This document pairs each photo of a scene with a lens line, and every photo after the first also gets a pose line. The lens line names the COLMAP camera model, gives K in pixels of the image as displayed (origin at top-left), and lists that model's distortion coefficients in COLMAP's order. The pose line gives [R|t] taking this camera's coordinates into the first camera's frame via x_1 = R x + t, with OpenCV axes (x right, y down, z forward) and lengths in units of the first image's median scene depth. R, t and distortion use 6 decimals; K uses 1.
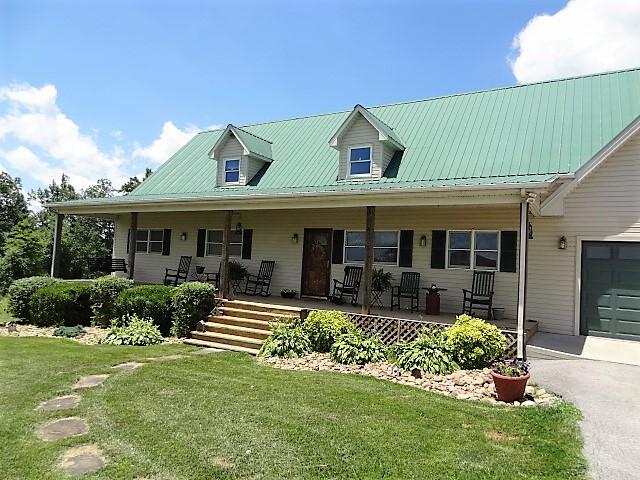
lens RADIAL K [[445.7, 0, 320.0], [0, 445.7, 240.0], [0, 0, 1]] dist [-0.002084, -0.002571]
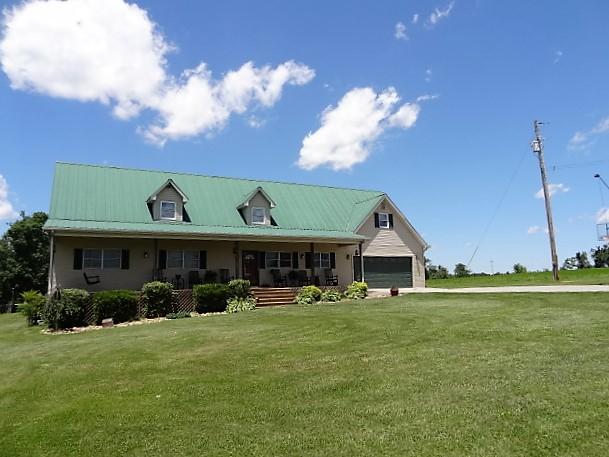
lens RADIAL K [[424.5, 0, 304.5], [0, 424.5, 228.5], [0, 0, 1]] dist [-0.110143, -0.000735]
pose [[0.559464, 0.047508, 0.827492, -1.586903], [0.009146, 0.997941, -0.063477, -0.004273], [-0.828804, 0.043081, 0.557878, -0.212400]]
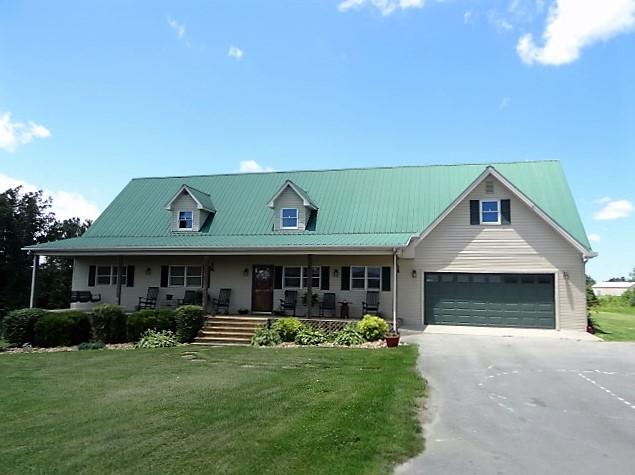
lens RADIAL K [[483.4, 0, 317.5], [0, 483.4, 237.5], [0, 0, 1]] dist [0.008199, 0.005182]
pose [[0.960111, -0.003843, 0.279593, -0.323222], [0.016385, 0.998961, -0.042535, -0.053781], [-0.279139, 0.045419, 0.959176, -0.660798]]
